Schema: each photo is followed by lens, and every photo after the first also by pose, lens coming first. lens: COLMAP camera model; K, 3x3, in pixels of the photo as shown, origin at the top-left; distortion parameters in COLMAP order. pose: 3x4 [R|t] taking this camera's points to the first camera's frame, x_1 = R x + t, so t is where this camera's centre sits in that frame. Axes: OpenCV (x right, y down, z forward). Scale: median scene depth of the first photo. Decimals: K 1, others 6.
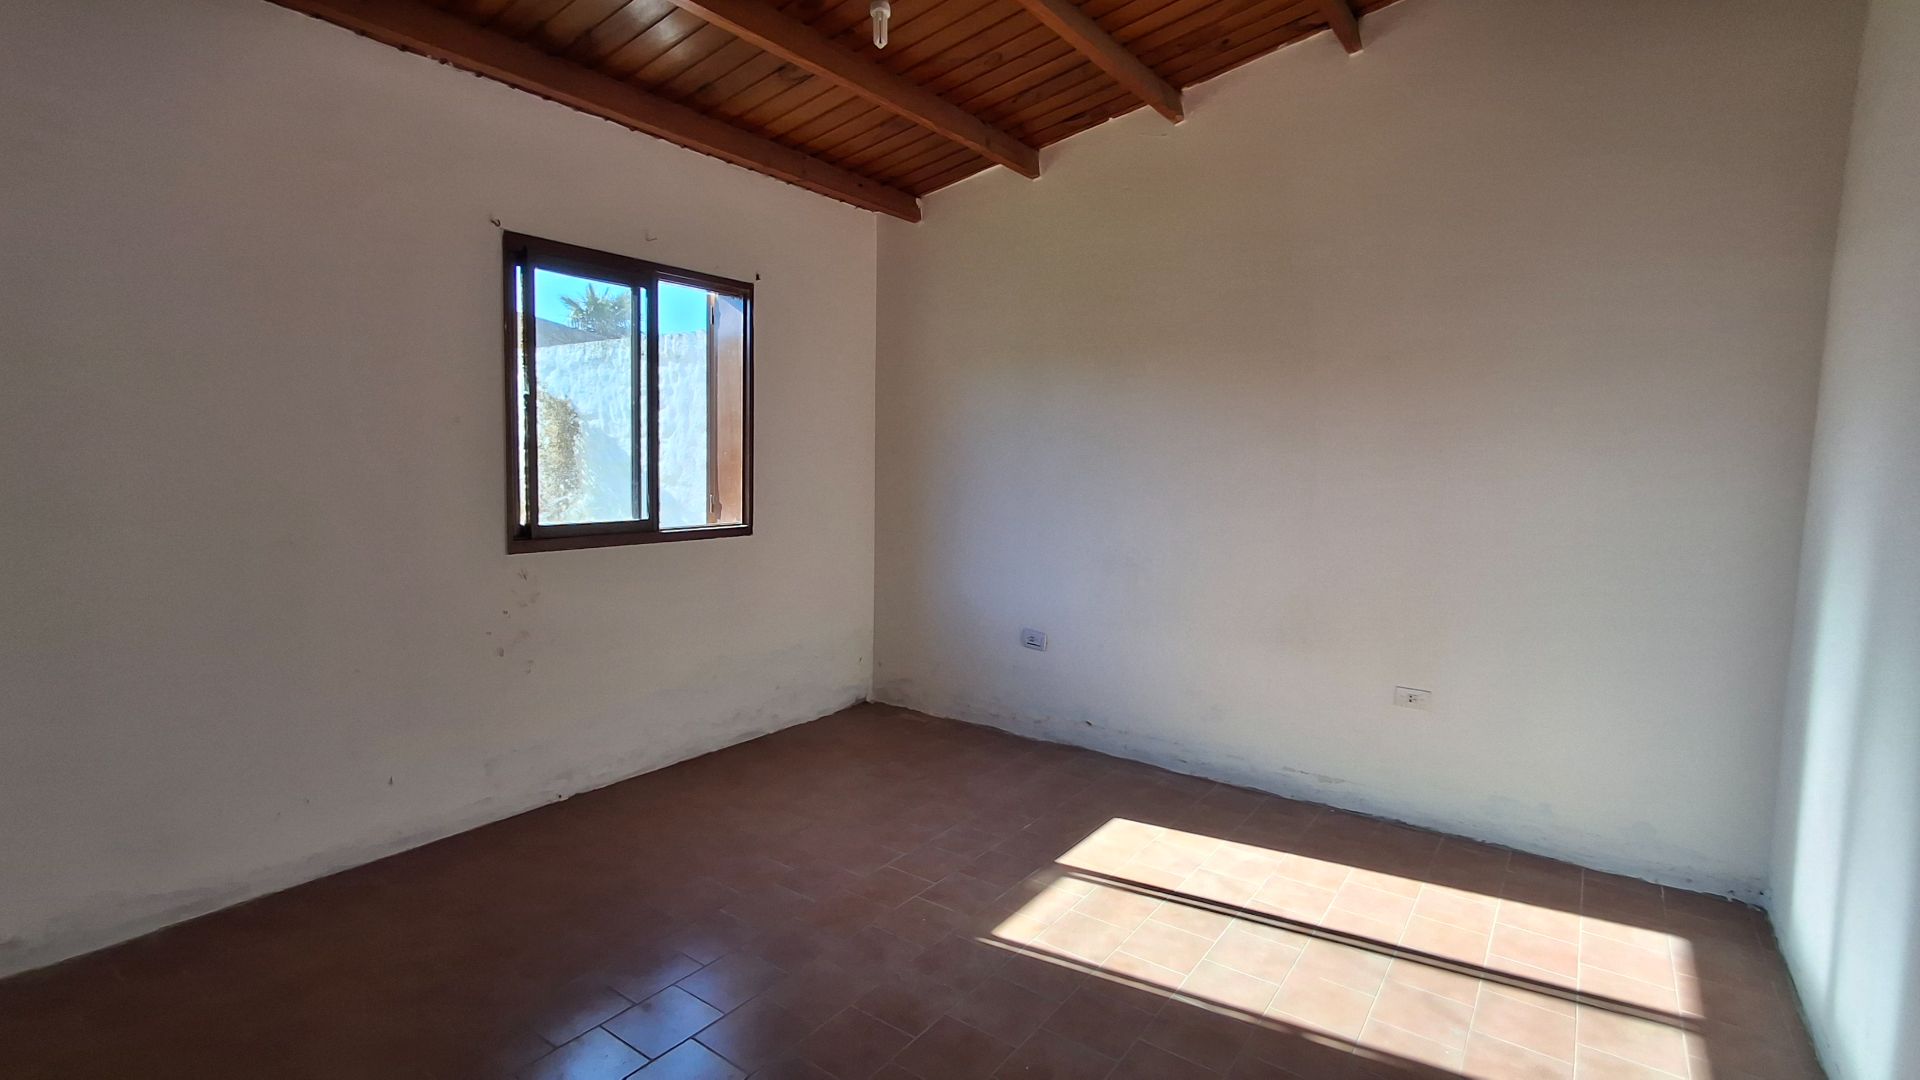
lens RADIAL K [[878.8, 0, 960.1], [0, 878.8, 533.8], [0, 0, 1]] dist [-0.000303, -0.000002]
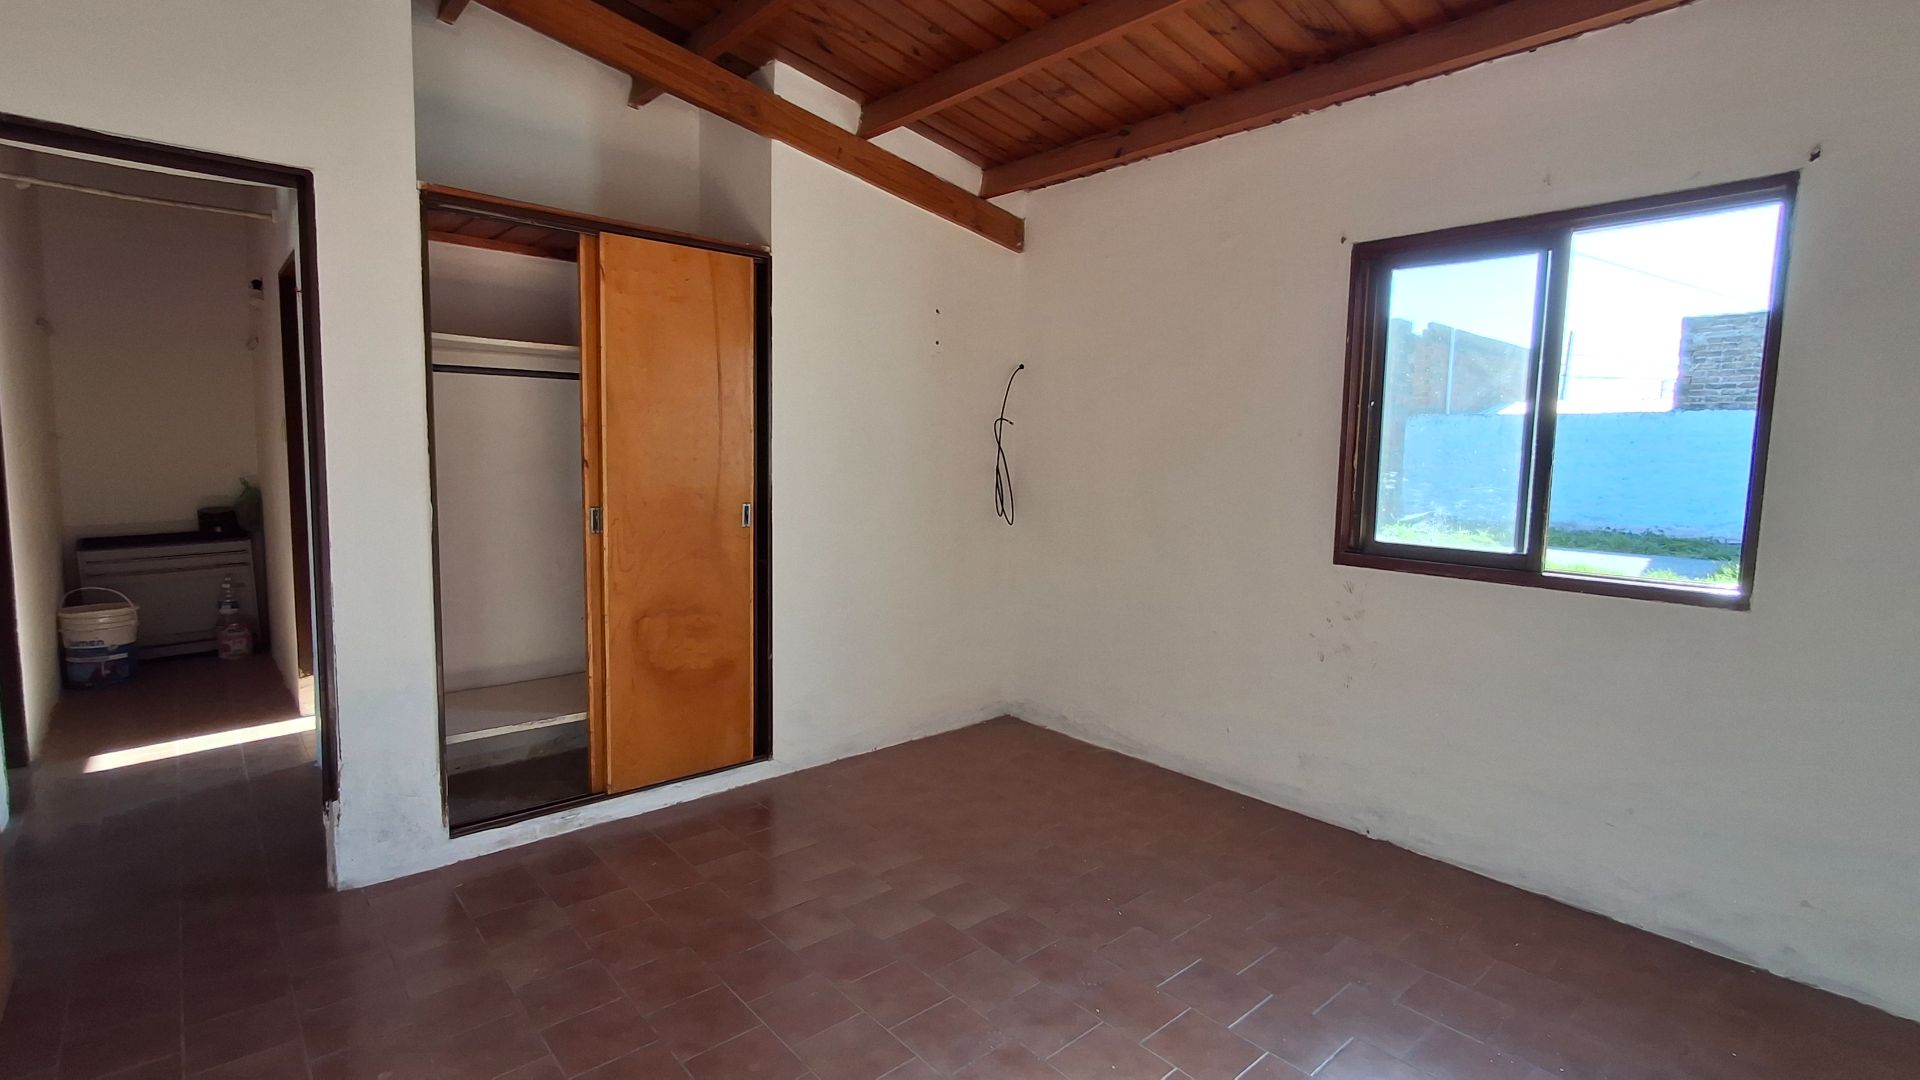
lens RADIAL K [[878.8, 0, 960.1], [0, 878.8, 533.8], [0, 0, 1]] dist [-0.000303, -0.000002]
pose [[-0.205001, 0.072237, -0.976092, 0.543113], [-0.111935, 0.988999, 0.096701, -0.059008], [0.972340, 0.129083, -0.194660, 0.746330]]
